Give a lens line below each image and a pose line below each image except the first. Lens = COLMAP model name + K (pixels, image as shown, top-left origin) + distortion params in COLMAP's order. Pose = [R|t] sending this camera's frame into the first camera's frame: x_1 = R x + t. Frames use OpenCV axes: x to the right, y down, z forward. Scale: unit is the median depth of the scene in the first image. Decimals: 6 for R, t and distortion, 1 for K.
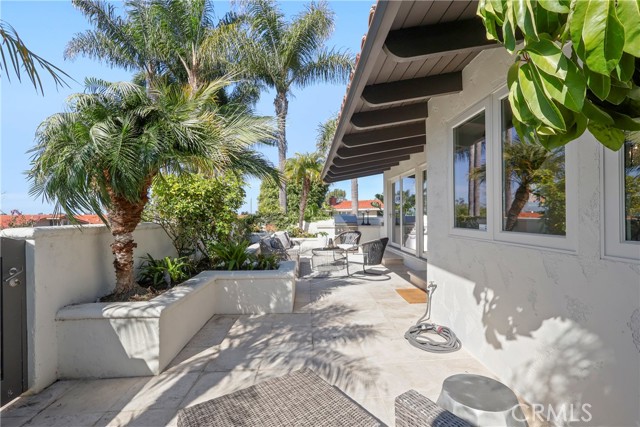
lens RADIAL K [[298.6, 0, 323.3], [0, 298.6, 213.7], [0, 0, 1]] dist [-0.002524, 0.000838]
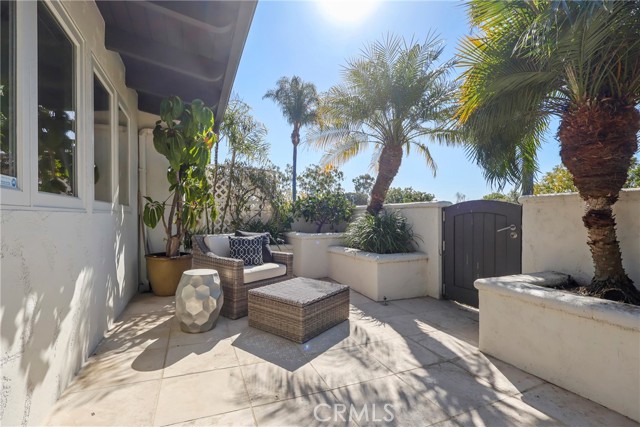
lens RADIAL K [[298.6, 0, 320.7], [0, 298.6, 216.0], [0, 0, 1]] dist [-0.002524, 0.000838]
pose [[-0.941179, 0.004484, -0.337879, 0.226750], [0.008609, 0.999906, -0.010711, 0.119461], [0.337799, -0.012989, -0.941129, 1.670019]]
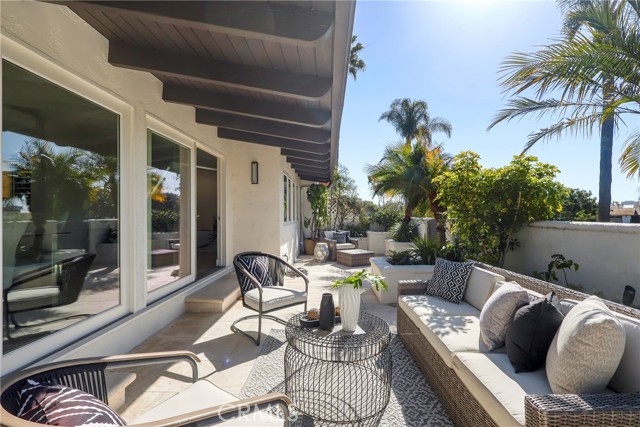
lens RADIAL K [[298.6, 0, 321.7], [0, 298.6, 216.5], [0, 0, 1]] dist [-0.002524, 0.000838]
pose [[-0.996884, 0.001666, 0.078861, 0.018929], [0.001193, 0.999981, -0.006045, 0.034595], [-0.078870, -0.005932, -0.996867, 3.709711]]
